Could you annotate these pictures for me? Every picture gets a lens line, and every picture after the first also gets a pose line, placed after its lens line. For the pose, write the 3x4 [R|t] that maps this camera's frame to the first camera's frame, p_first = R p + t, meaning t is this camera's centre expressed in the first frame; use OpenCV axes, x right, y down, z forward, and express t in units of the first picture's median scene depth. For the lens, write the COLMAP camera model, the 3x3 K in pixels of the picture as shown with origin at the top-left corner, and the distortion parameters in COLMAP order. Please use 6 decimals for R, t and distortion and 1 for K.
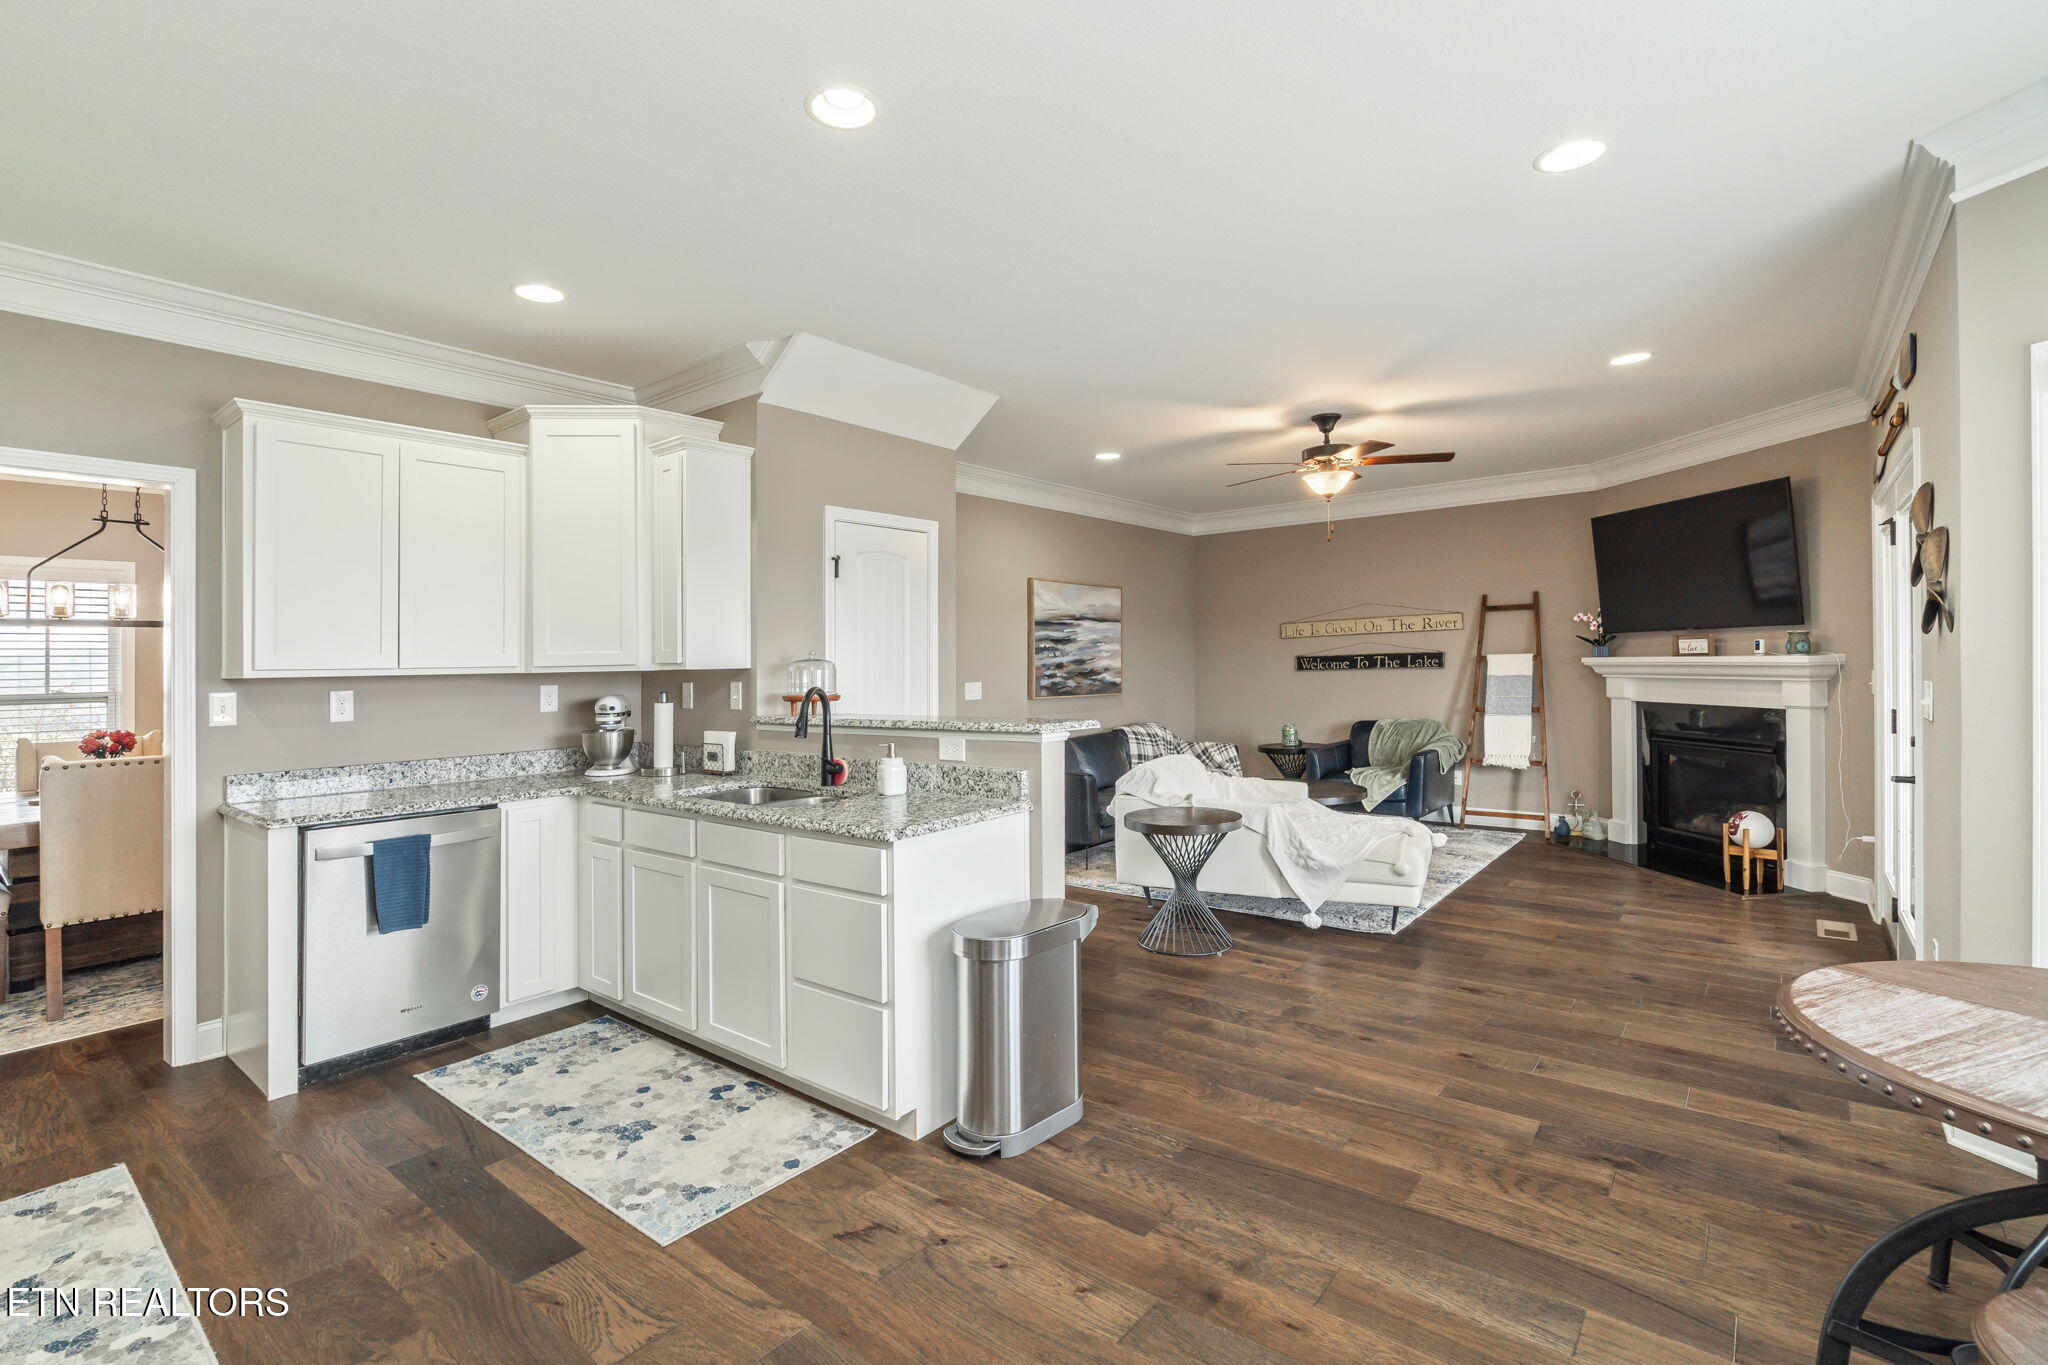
lens RADIAL K [[934.1, 0, 1030.5], [0, 934.1, 659.3], [0, 0, 1]] dist [-0.000240, 0.000452]
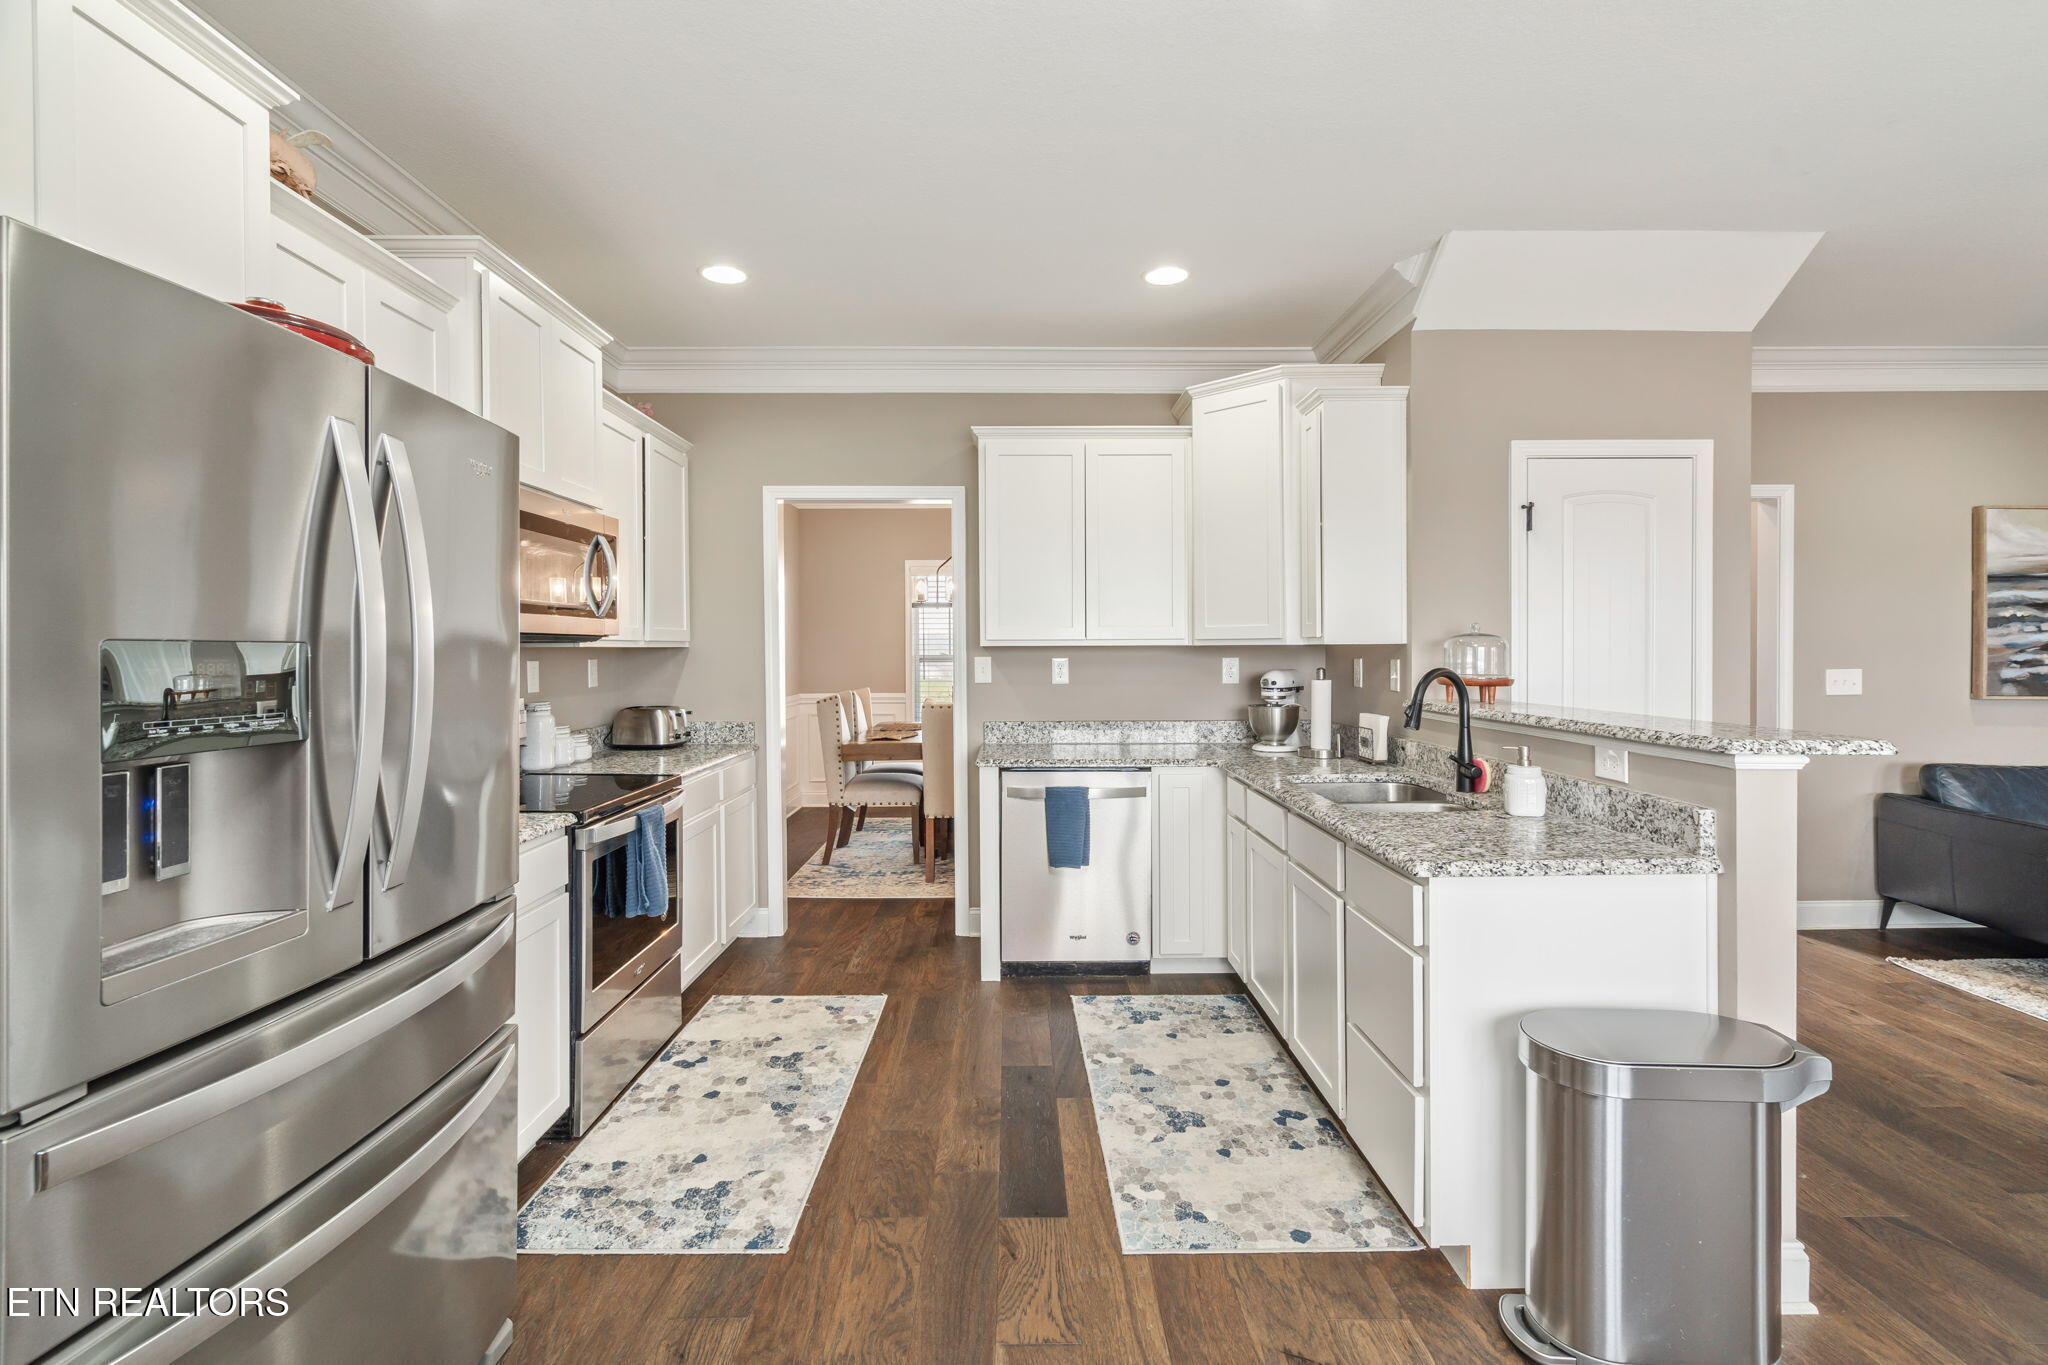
lens RADIAL K [[944.3, 0, 1017.9], [0, 944.3, 647.8], [0, 0, 1]] dist [-0.000797, 0.000533]
pose [[0.634621, 0.016786, -0.772641, 0.176243], [-0.004742, 0.999830, 0.017827, -0.000657], [0.772809, -0.007649, 0.634592, 0.208444]]
